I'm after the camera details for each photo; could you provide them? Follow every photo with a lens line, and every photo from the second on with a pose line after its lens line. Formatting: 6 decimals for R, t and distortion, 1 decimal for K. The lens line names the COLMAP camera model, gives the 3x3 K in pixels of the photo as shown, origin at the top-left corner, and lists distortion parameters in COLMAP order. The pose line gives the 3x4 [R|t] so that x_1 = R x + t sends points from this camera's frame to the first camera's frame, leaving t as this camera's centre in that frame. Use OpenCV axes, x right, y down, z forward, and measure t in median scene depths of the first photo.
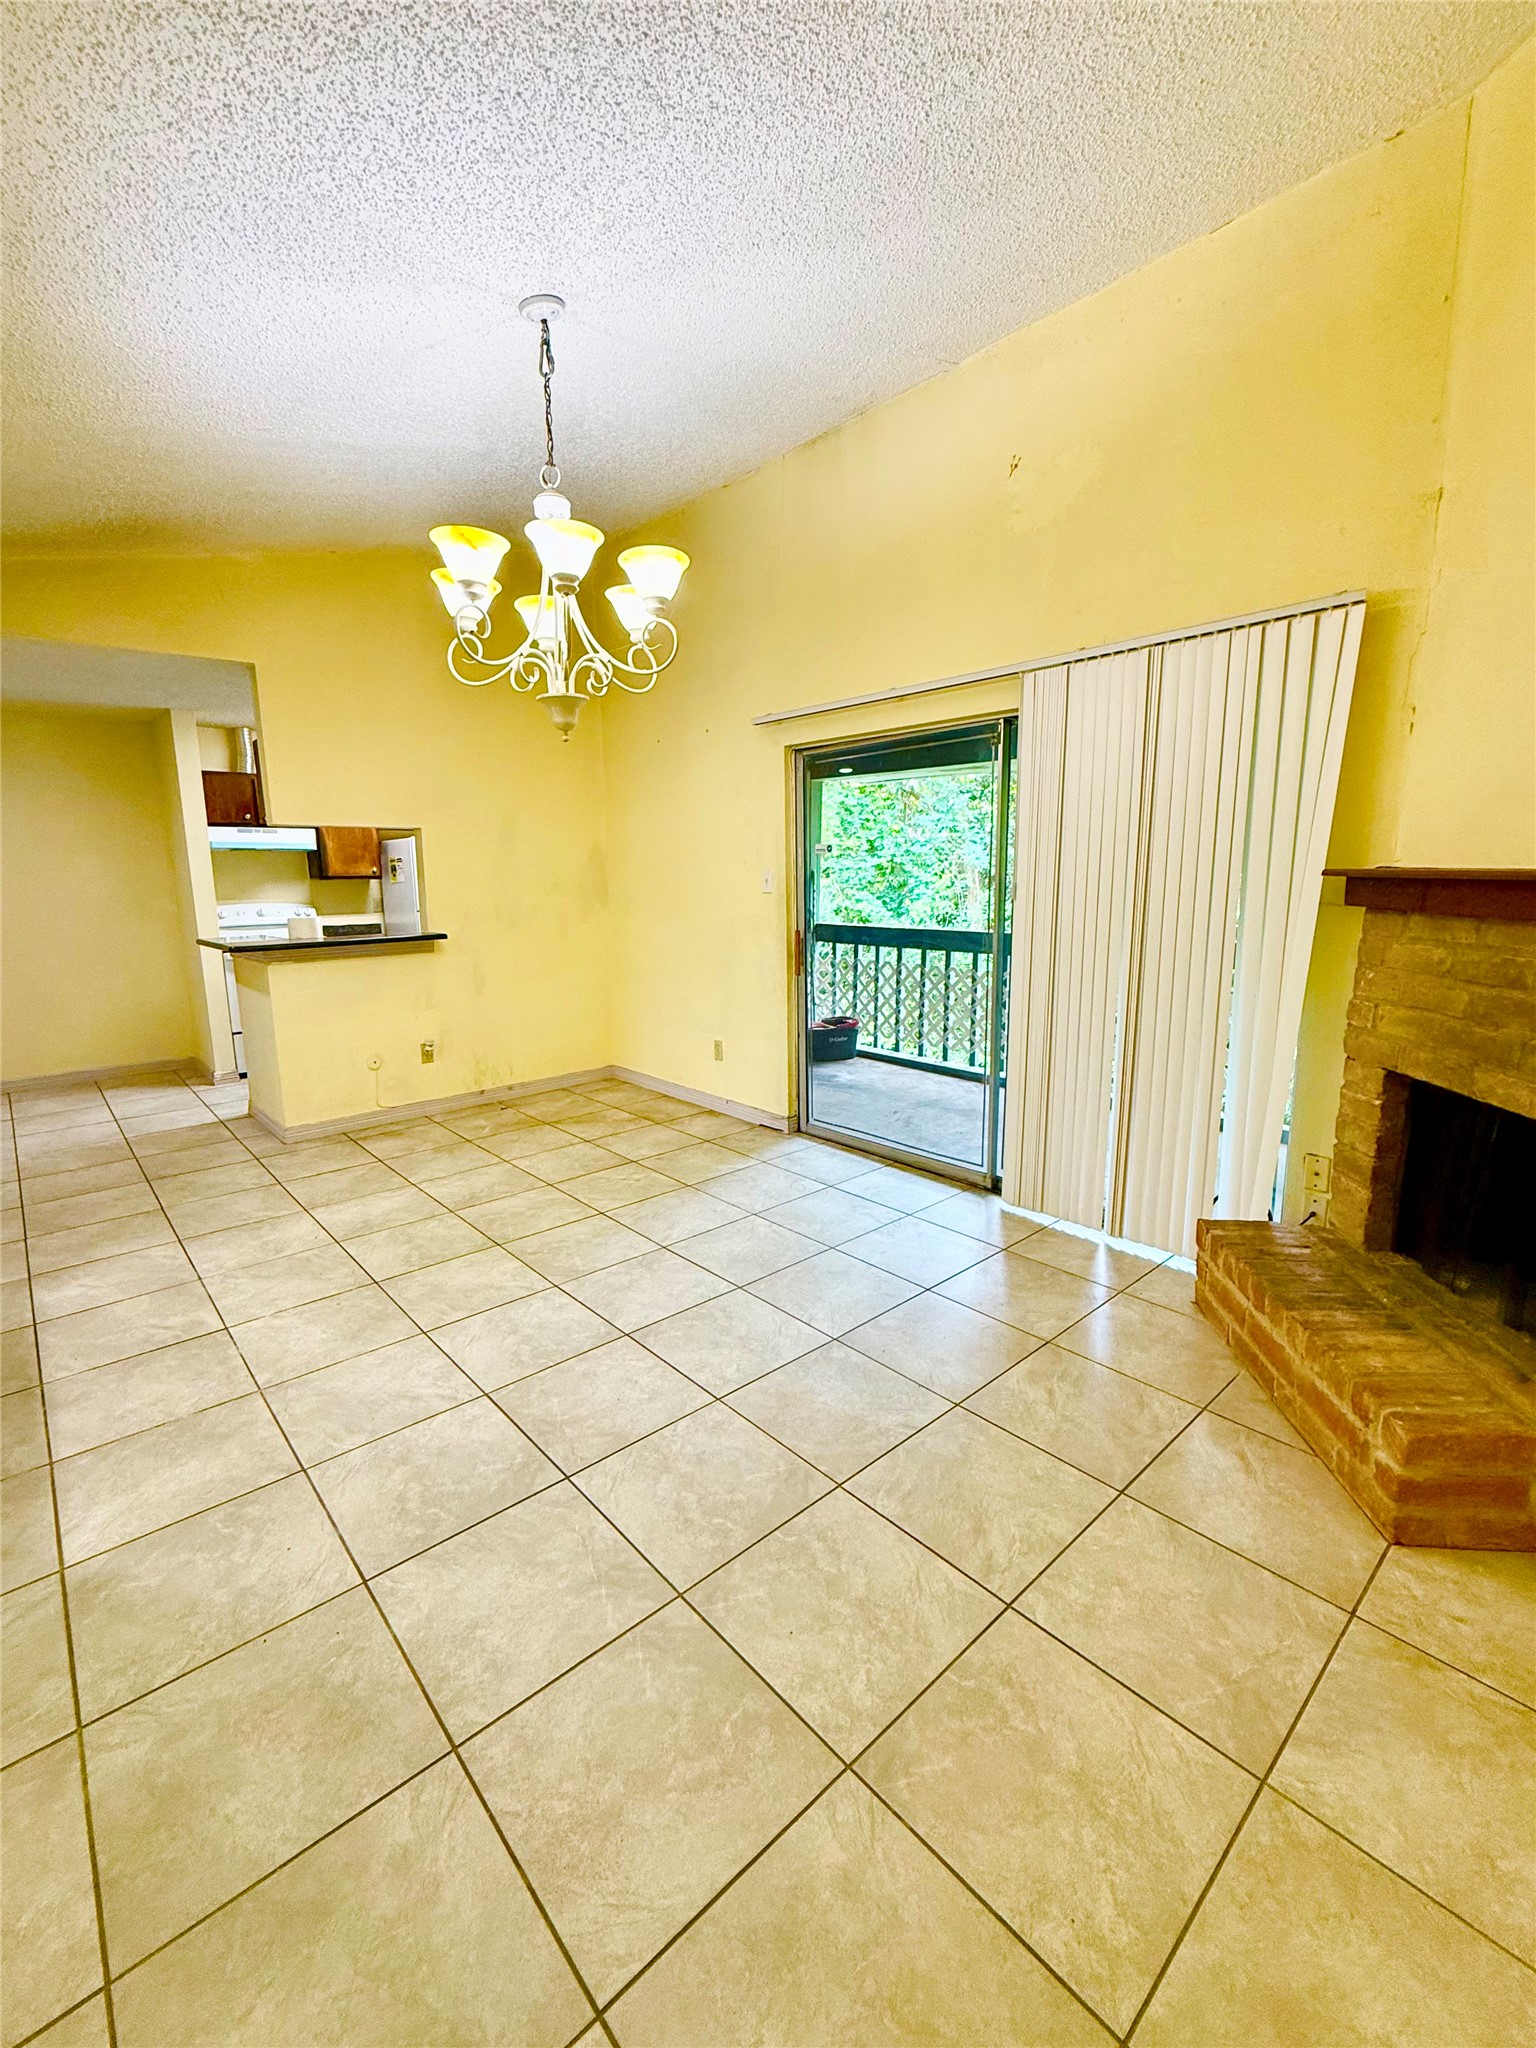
lens RADIAL K [[868.9, 0, 769.7], [0, 868.9, 1026.6], [0, 0, 1]] dist [0.001033, -0.000103]
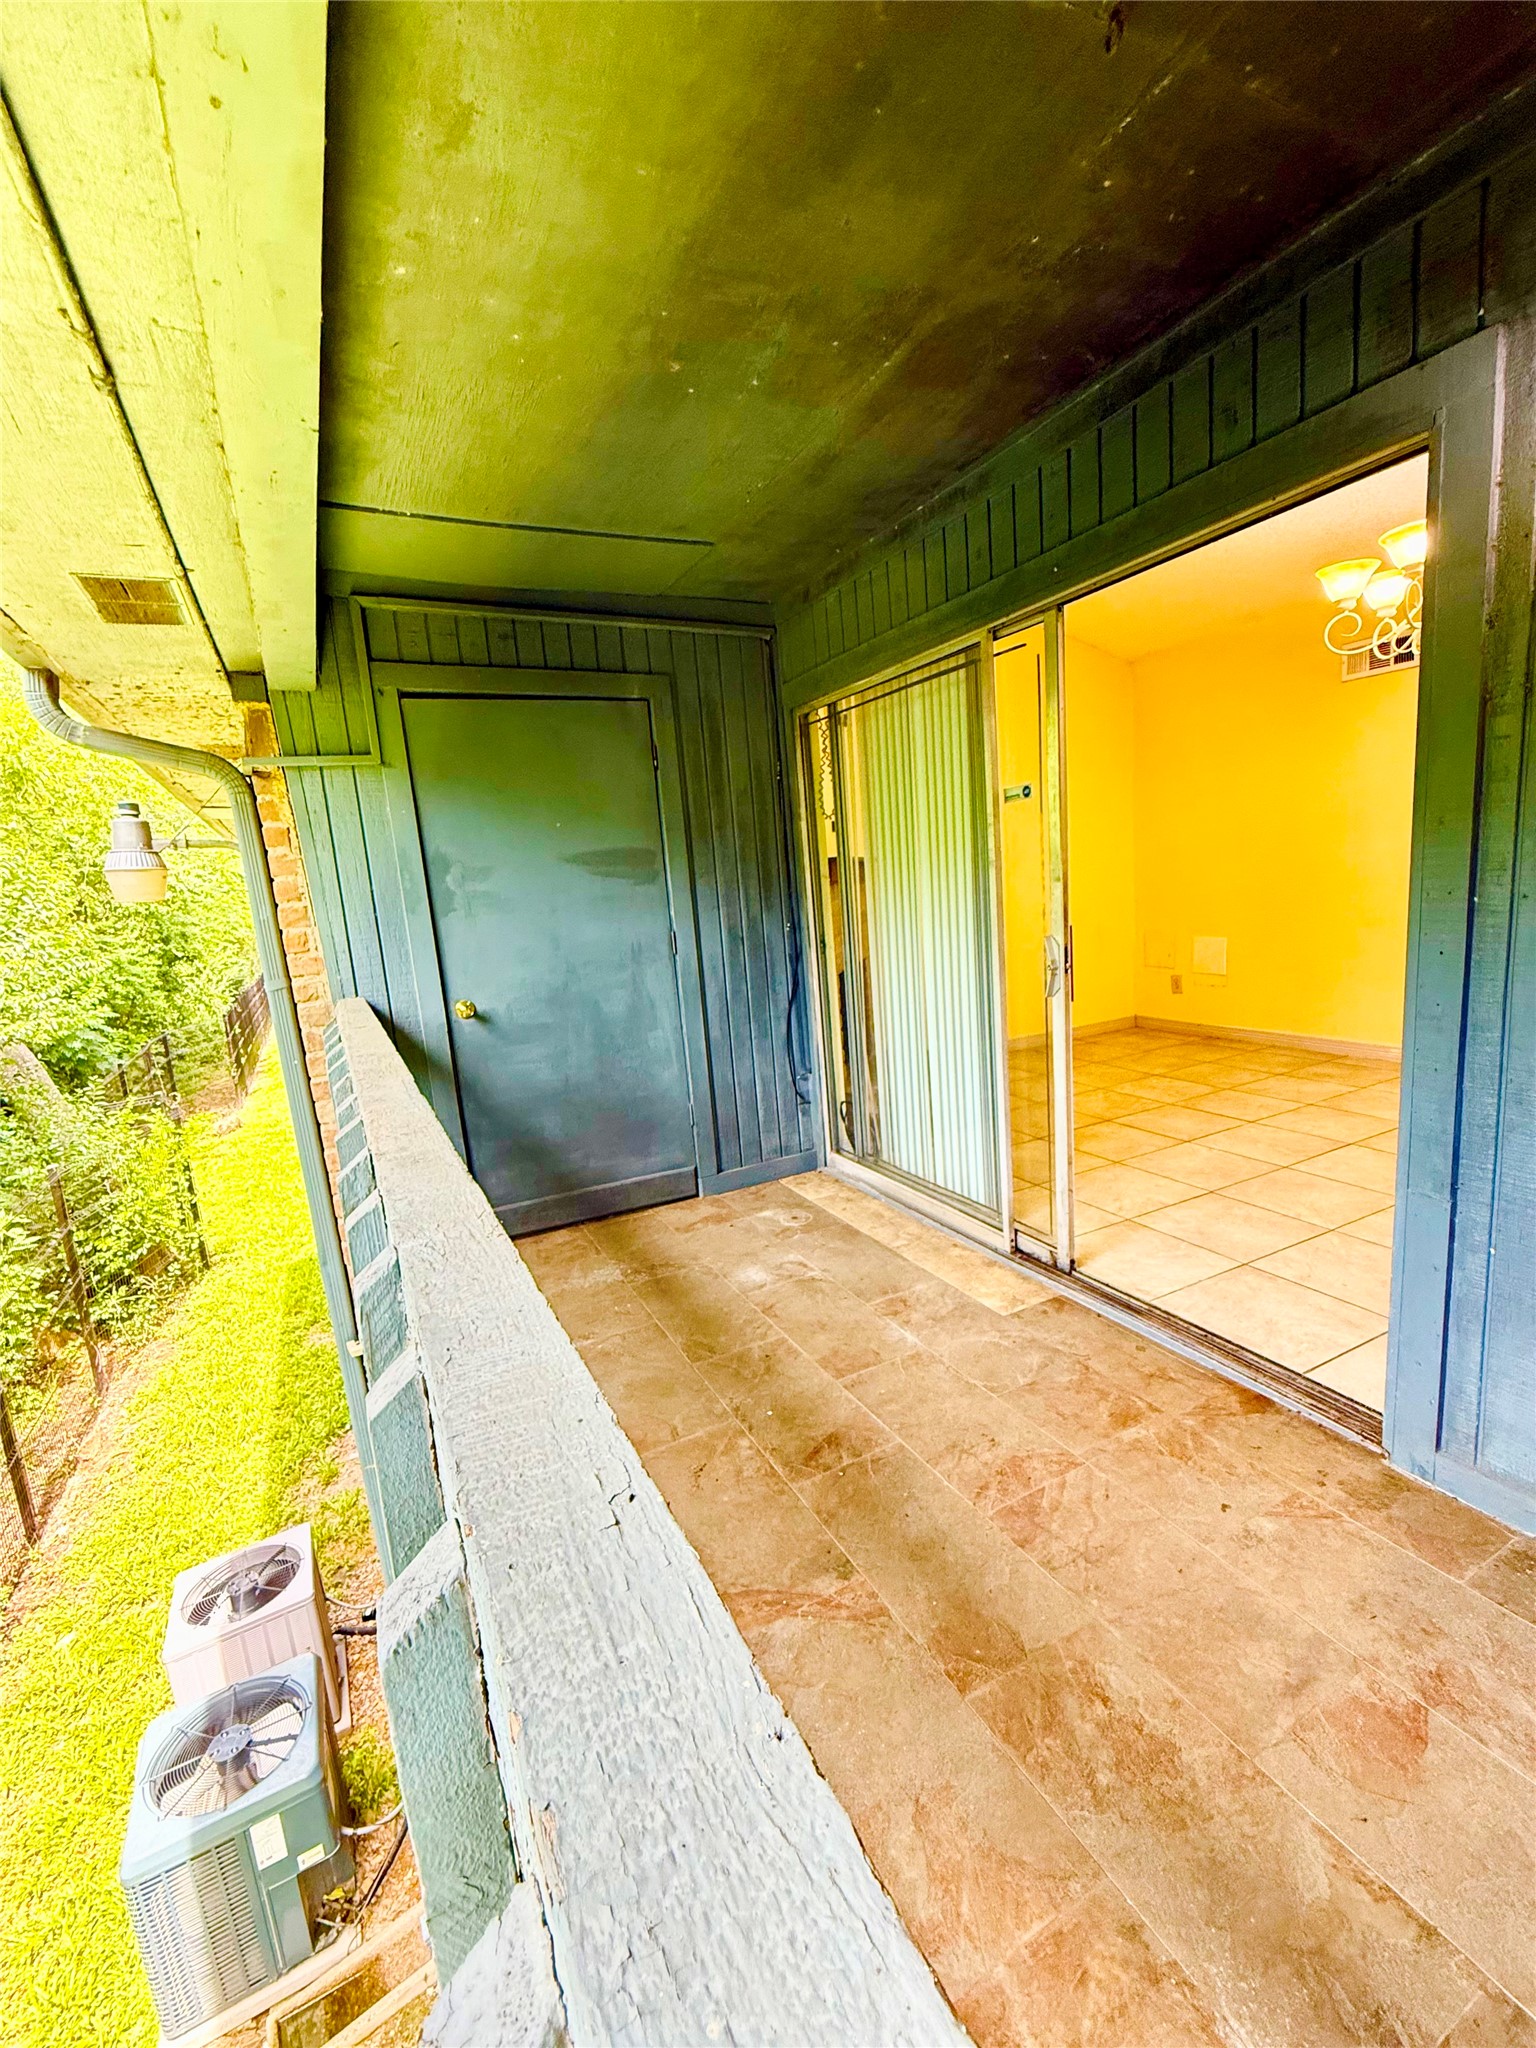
lens RADIAL K [[868.9, 0, 769.7], [0, 868.9, 1026.6], [0, 0, 1]] dist [0.001033, -0.000103]
pose [[-0.963822, 0.043338, 0.262999, 0.283718], [0.131586, 0.935440, 0.328082, -0.316562], [-0.231801, 0.350820, -0.907300, 1.905605]]
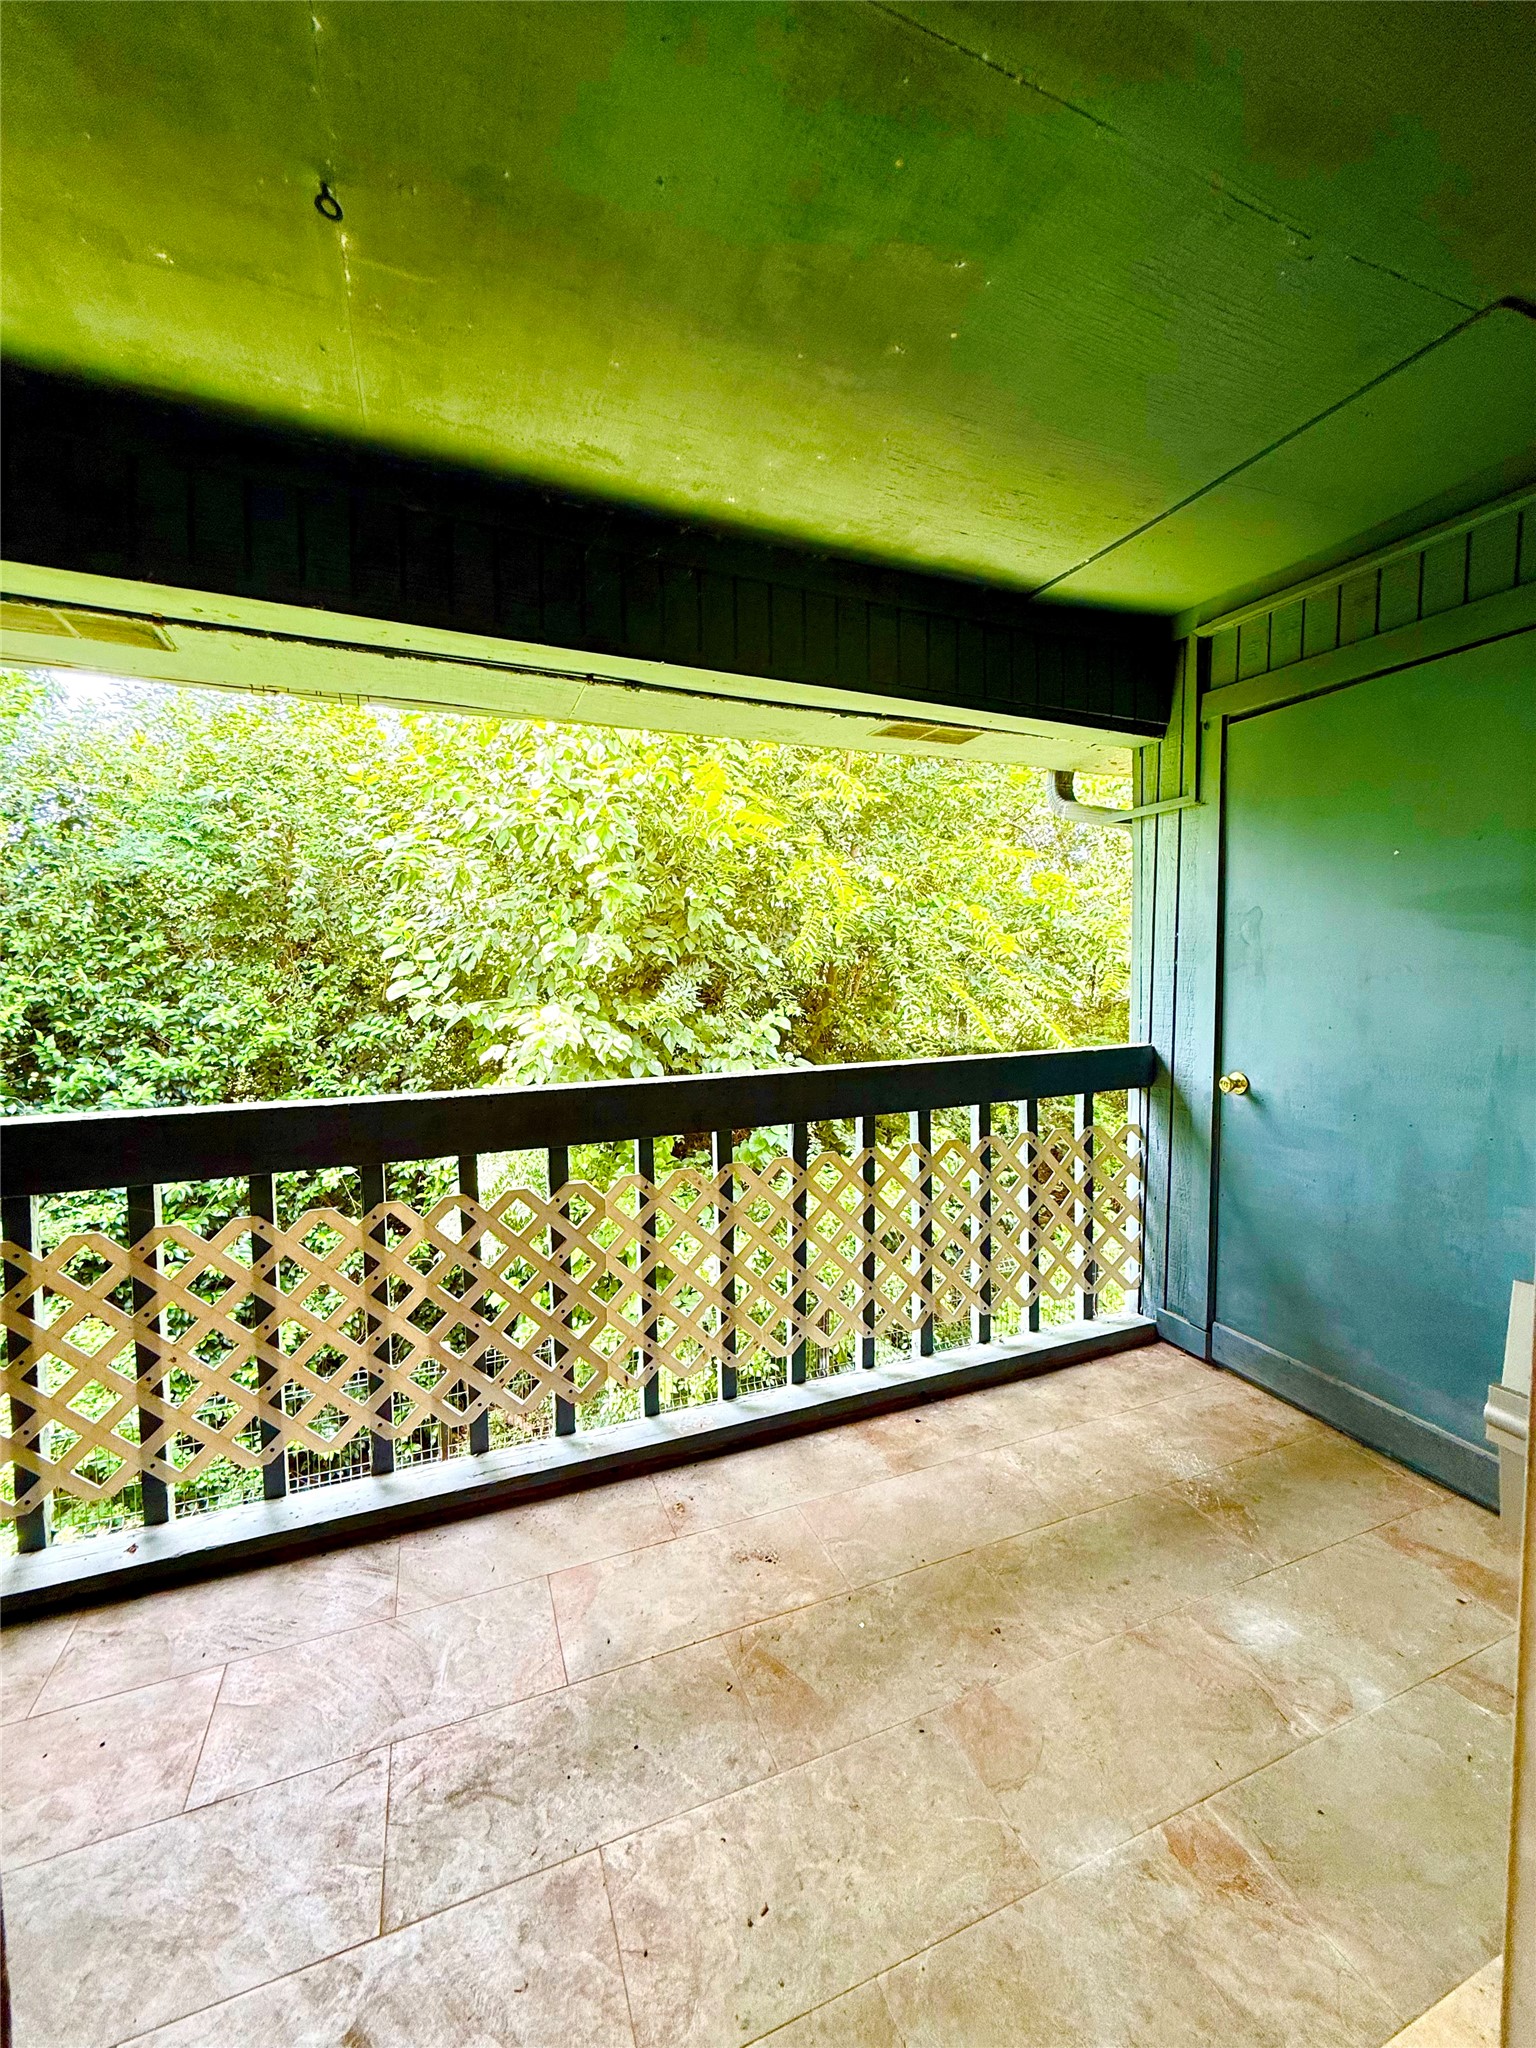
lens RADIAL K [[816.2, 0, 768.0], [0, 816.2, 1024.0], [0, 0, 1]] dist [-0.000623, 0.000049]
pose [[0.335309, -0.063856, 0.939942, 0.011188], [0.170626, 0.985317, 0.006071, -0.195107], [-0.926528, 0.158343, 0.341281, 1.237038]]
